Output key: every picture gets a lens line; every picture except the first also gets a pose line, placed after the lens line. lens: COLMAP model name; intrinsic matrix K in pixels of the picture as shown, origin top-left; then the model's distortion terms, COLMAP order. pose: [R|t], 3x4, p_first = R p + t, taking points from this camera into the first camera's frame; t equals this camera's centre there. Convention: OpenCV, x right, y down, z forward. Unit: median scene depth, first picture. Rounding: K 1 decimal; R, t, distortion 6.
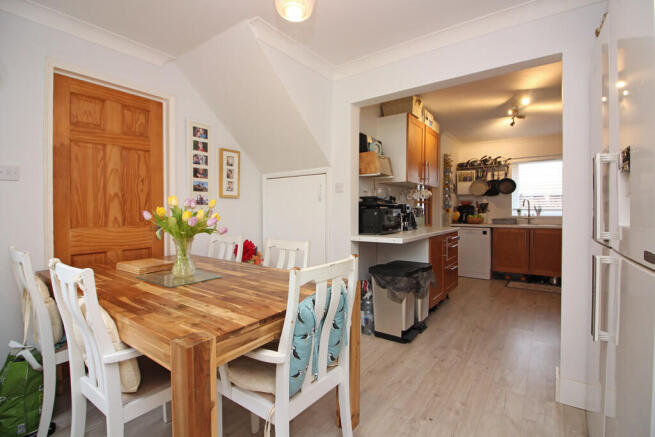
lens RADIAL K [[303.9, 0, 331.3], [0, 303.9, 214.1], [0, 0, 1]] dist [-0.001210, 0.000013]
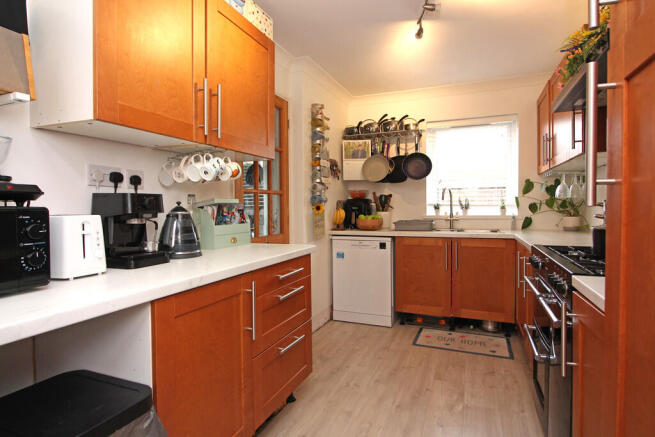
lens RADIAL K [[357.6, 0, 325.7], [0, 357.6, 216.0], [0, 0, 1]] dist [0.000291, -0.000482]
pose [[0.972880, -0.012686, 0.230960, 0.245304], [0.009816, 0.999860, 0.013573, -0.005398], [-0.231100, -0.010937, 0.972868, 0.368978]]
